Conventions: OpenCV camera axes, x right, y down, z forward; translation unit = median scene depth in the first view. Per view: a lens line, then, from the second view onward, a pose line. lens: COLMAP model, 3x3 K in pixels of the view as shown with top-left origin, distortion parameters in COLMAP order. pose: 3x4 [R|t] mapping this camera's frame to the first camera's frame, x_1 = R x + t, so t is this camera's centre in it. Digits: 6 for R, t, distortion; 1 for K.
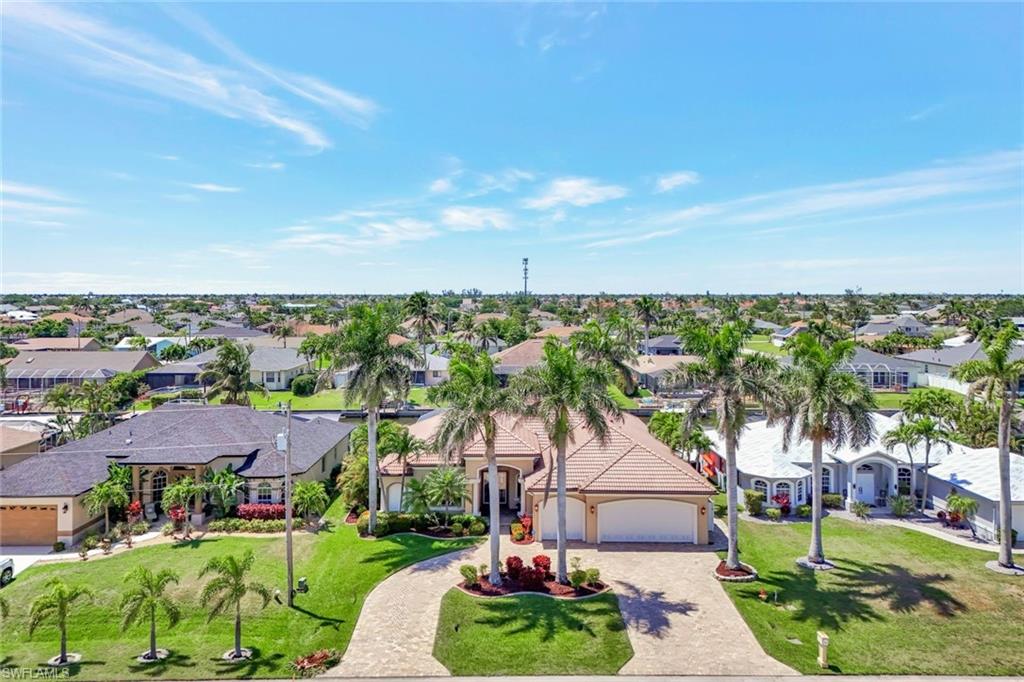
lens RADIAL K [[718.2, 0, 512.0], [0, 718.2, 341.0], [0, 0, 1]] dist [0.010775, -0.000005]
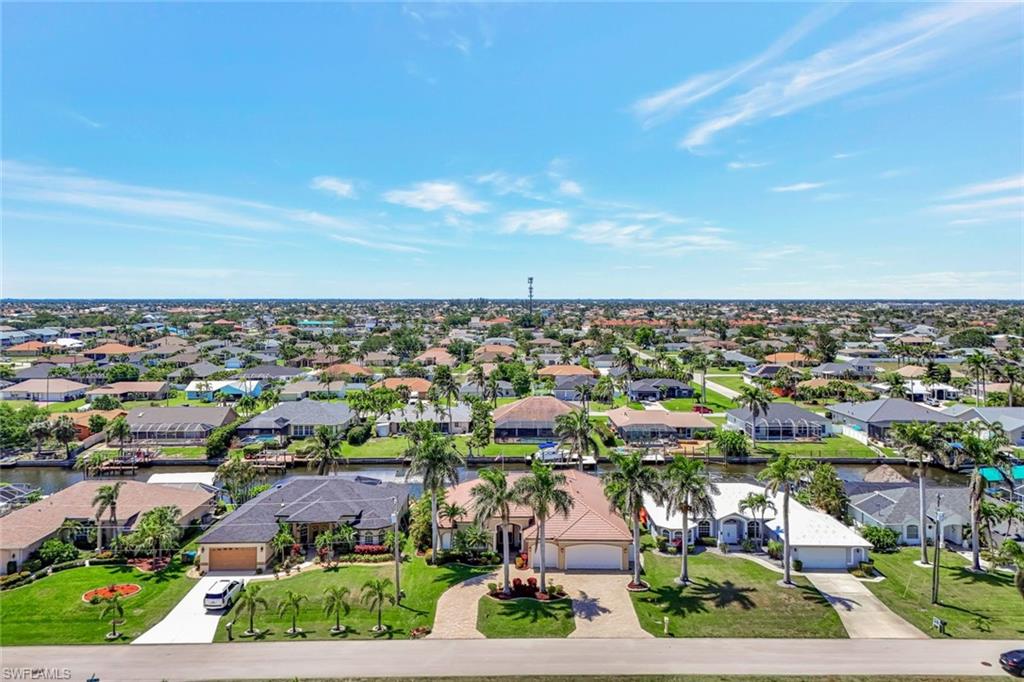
lens RADIAL K [[703.0, 0, 512.0], [0, 703.0, 341.0], [0, 0, 1]] dist [-0.000342, 0.000403]
pose [[0.999959, -0.003055, -0.008468, 0.006638], [0.002954, 0.999925, -0.011911, -0.266230], [0.008504, 0.011885, 0.999893, -0.750648]]
